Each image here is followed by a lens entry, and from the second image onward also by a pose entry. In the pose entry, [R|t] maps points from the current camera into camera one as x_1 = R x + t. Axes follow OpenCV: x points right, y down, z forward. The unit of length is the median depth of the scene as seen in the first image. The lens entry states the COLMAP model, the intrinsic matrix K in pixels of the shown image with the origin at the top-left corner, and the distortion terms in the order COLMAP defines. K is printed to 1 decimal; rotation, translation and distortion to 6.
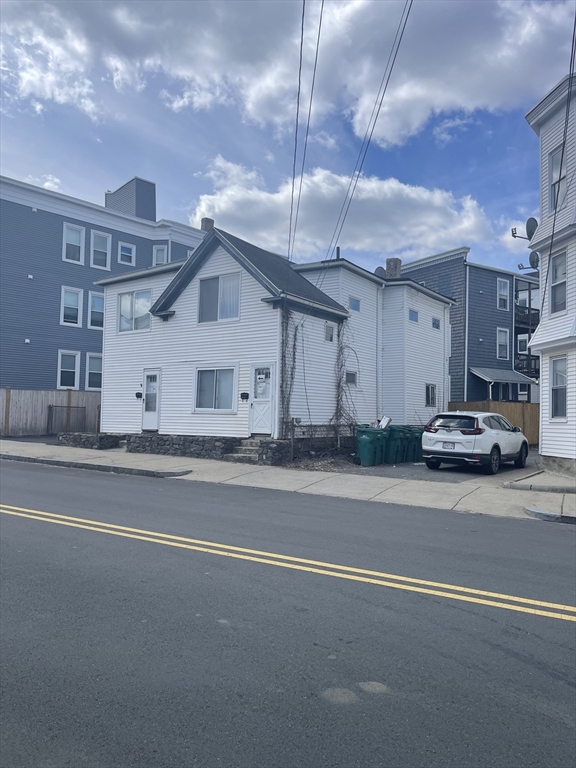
lens RADIAL K [[637.1, 0, 288.0], [0, 637.1, 384.0], [0, 0, 1]] dist [0.031756, -0.004967]
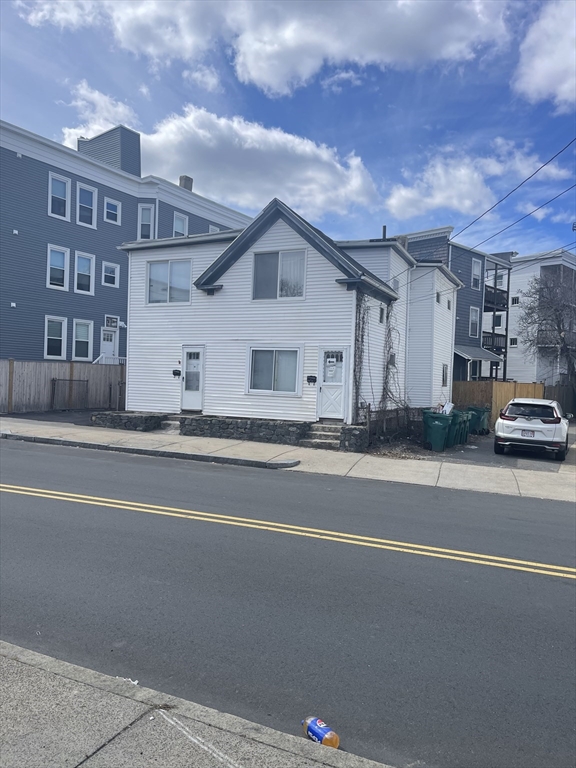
lens RADIAL K [[669.4, 0, 276.1], [0, 669.4, 384.6], [0, 0, 1]] dist [-0.062981, 0.348630]
pose [[0.982603, 0.017347, 0.184907, -0.230504], [-0.028848, 0.997800, 0.059692, -0.023891], [-0.183465, -0.063988, 0.980942, 0.006184]]
